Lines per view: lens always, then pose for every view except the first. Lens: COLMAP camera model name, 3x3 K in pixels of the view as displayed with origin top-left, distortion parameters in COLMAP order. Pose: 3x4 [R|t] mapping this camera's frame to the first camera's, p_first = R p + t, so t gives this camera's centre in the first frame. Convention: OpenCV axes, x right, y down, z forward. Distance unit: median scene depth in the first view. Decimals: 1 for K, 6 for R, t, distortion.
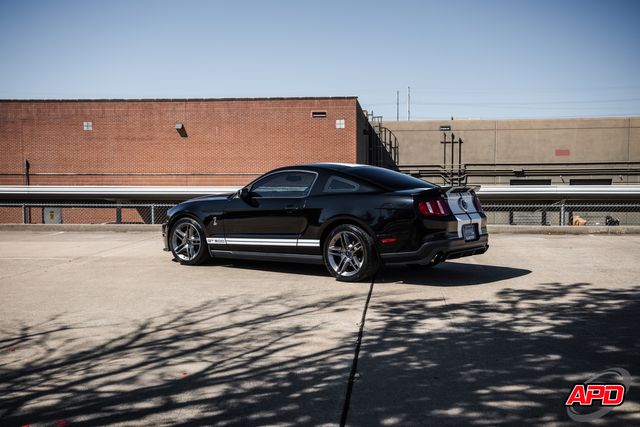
lens RADIAL K [[864.6, 0, 322.3], [0, 864.6, 234.0], [0, 0, 1]] dist [0.161330, 0.000000]
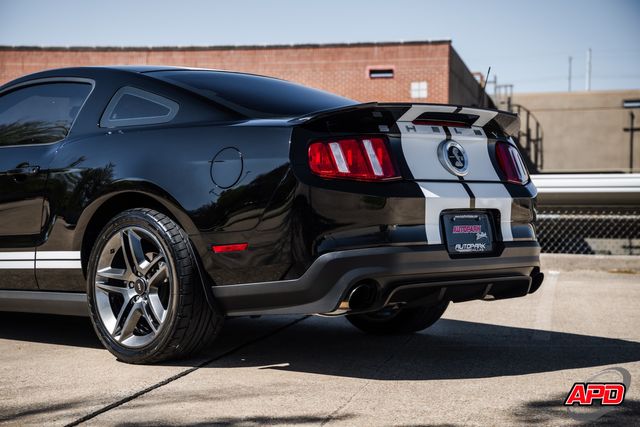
lens RADIAL K [[1323.0, 0, 320.2], [0, 1323.0, 221.4], [0, 0, 1]] dist [0.613052, 0.000000]
pose [[0.992925, 0.007637, -0.118499, 0.060258], [-0.014854, 0.998079, -0.060140, 0.009790], [0.117812, 0.061475, 0.991131, 0.149926]]
